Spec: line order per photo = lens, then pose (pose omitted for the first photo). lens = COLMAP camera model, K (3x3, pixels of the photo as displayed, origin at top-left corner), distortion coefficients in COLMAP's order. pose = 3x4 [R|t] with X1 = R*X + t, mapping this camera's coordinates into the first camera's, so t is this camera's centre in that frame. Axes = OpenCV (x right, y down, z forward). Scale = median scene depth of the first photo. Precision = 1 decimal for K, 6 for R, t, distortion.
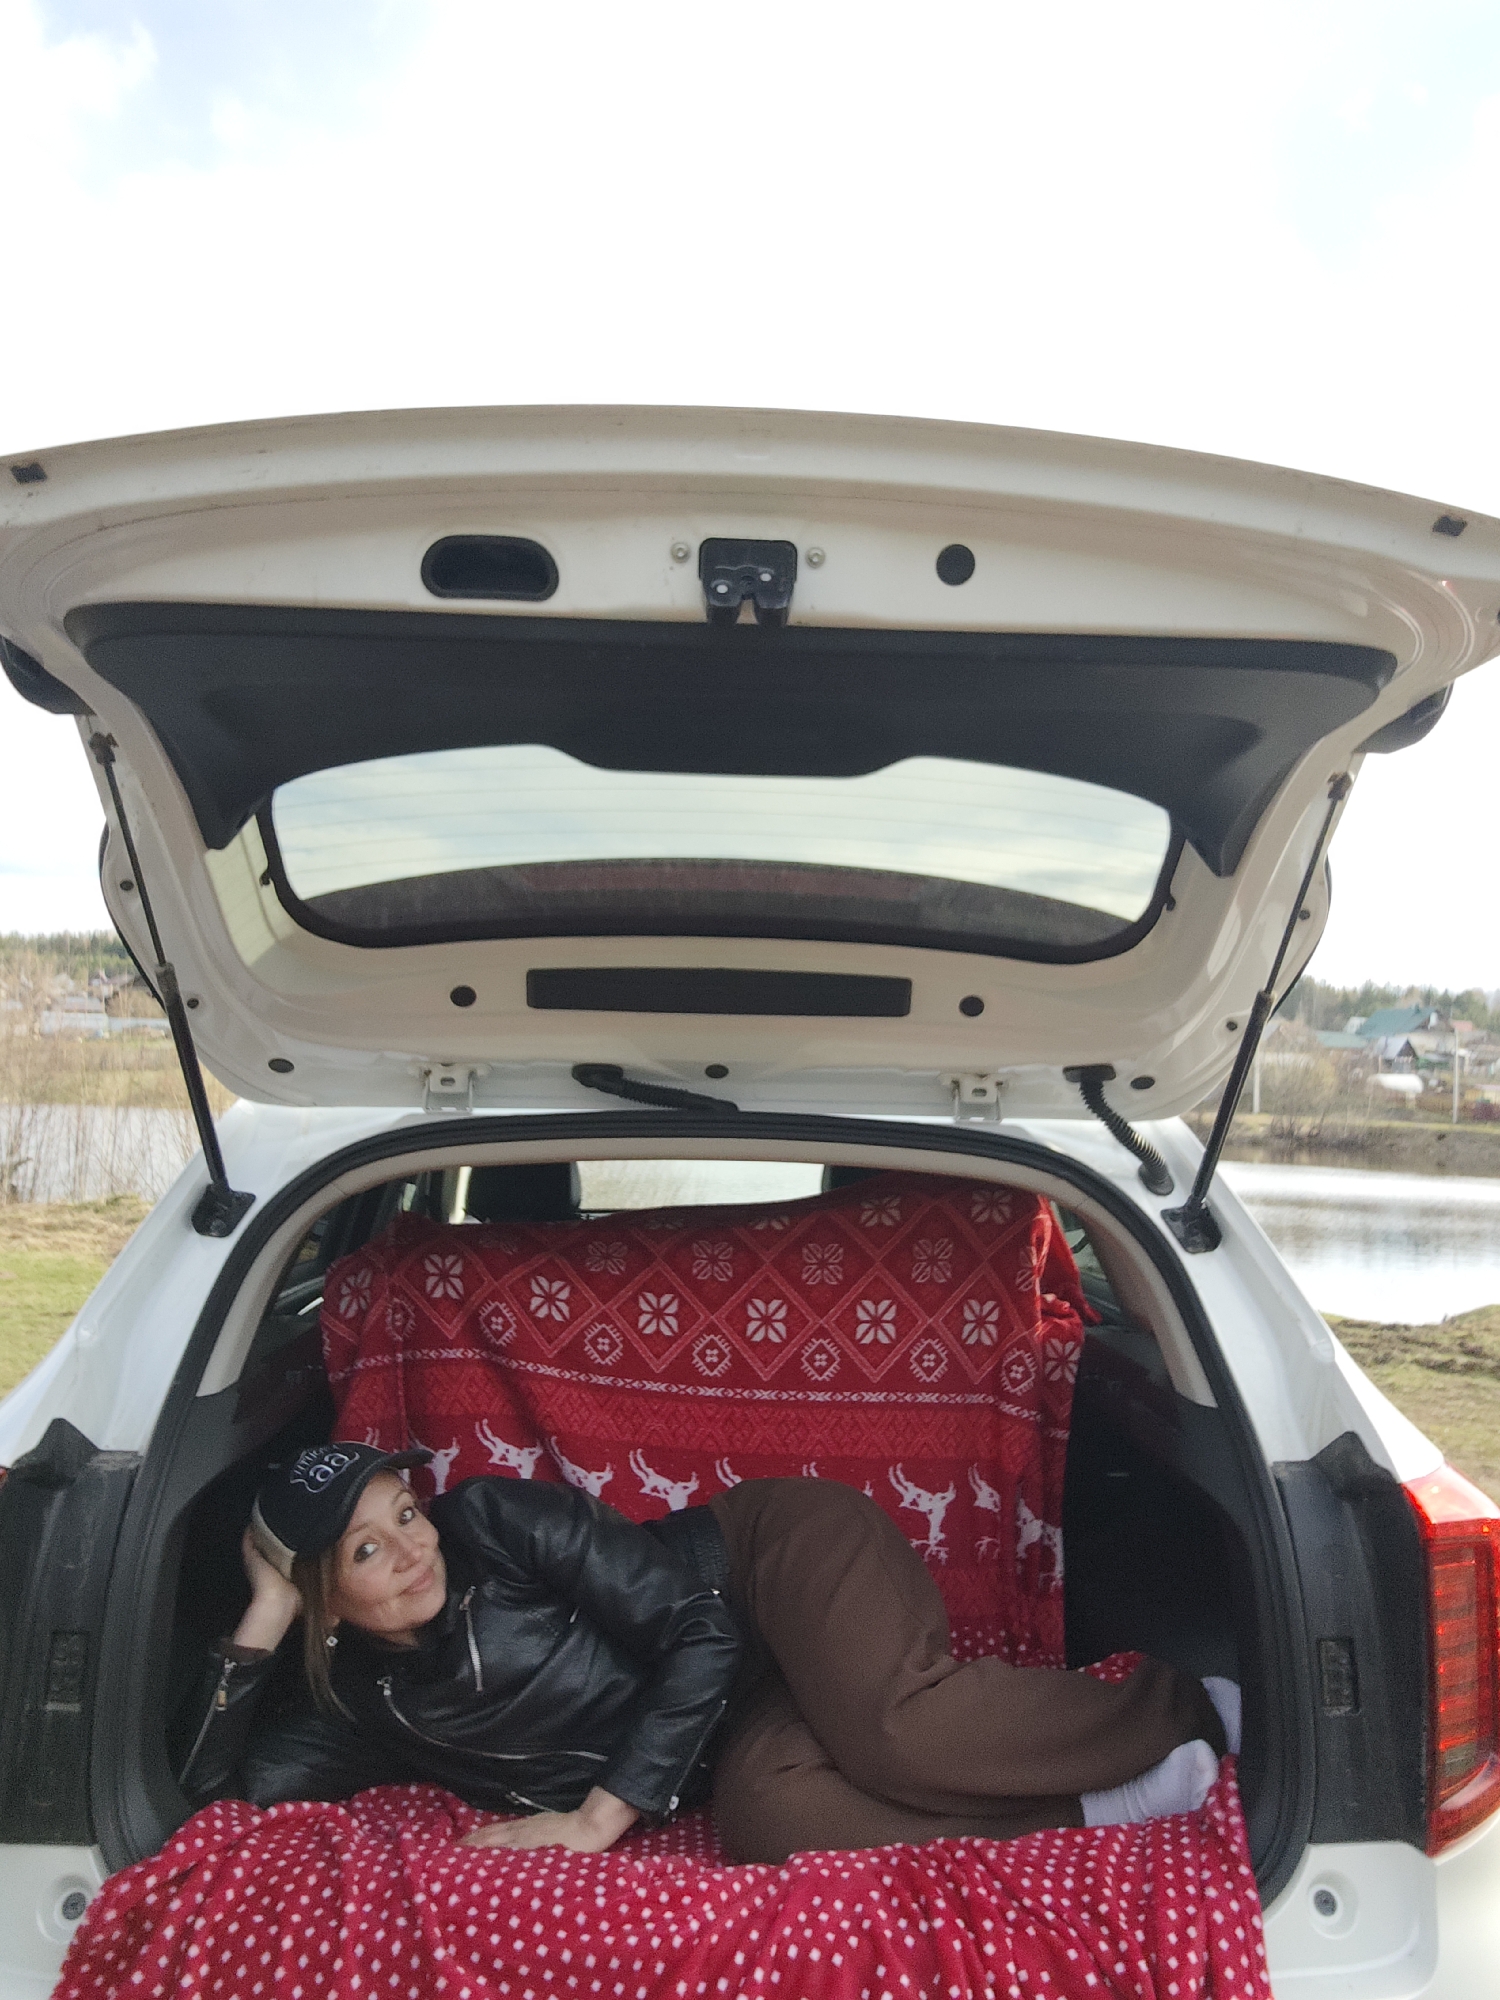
lens RADIAL K [[1547.5, 0, 788.8], [0, 1547.5, 1009.4], [0, 0, 1]] dist [0.047149, -0.060317]
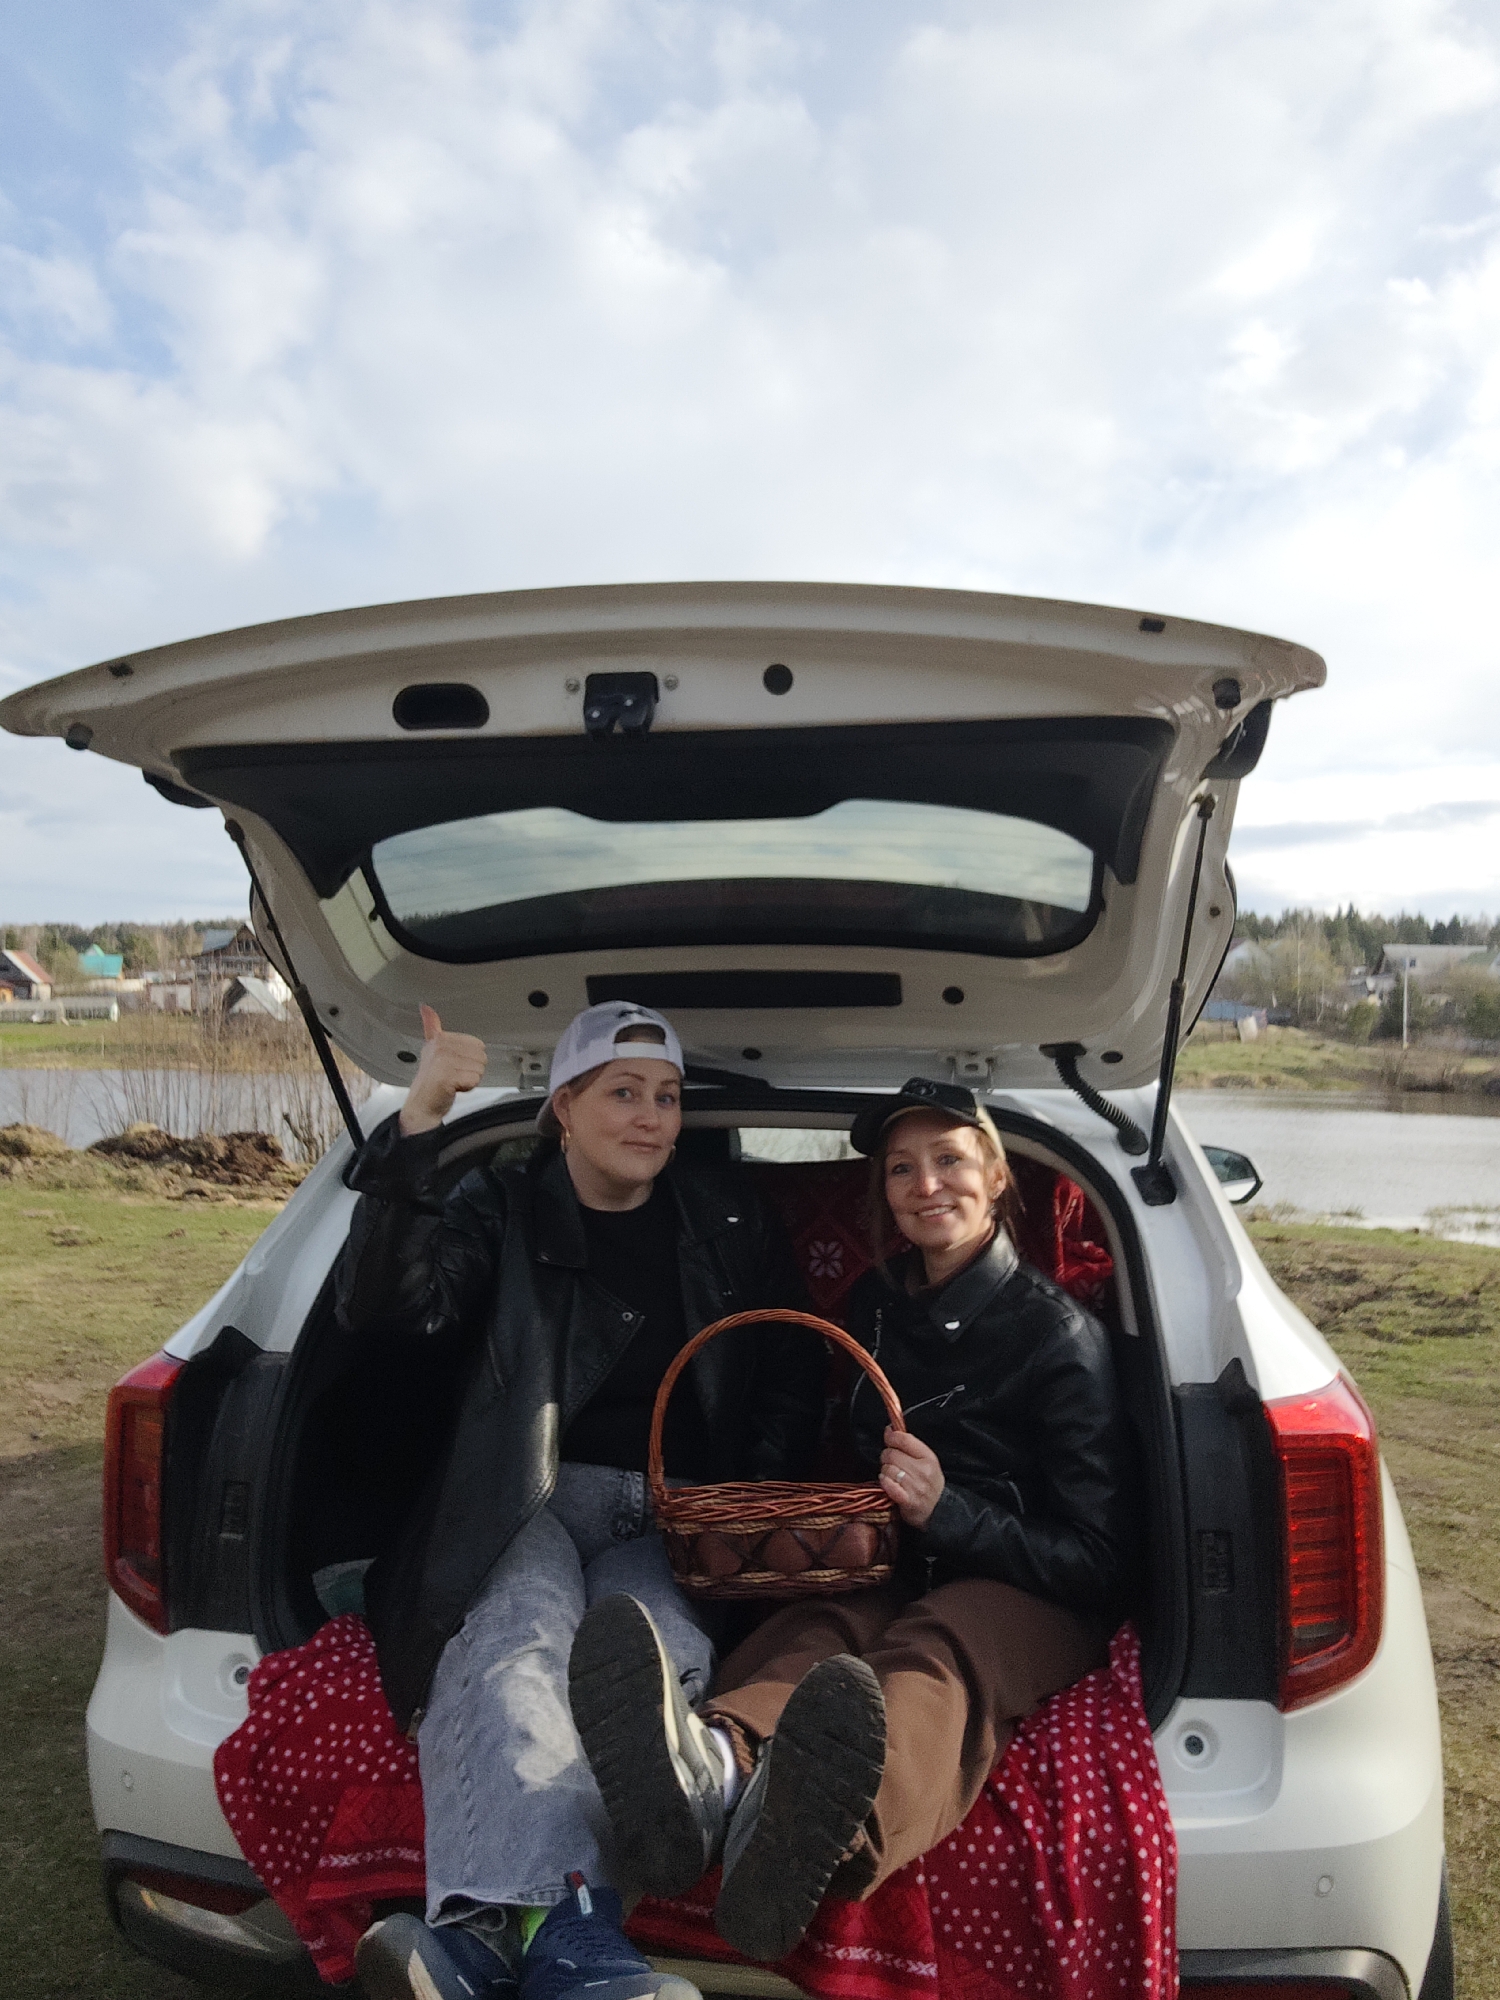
lens RADIAL K [[1497.6, 0, 750.0], [0, 1497.6, 1000.0], [0, 0, 1]] dist [0.101213, -0.222768]
pose [[0.978455, -0.026198, -0.204793, 0.215282], [0.030786, 0.999341, 0.019249, -0.027234], [0.204154, -0.025139, 0.978616, -0.157577]]
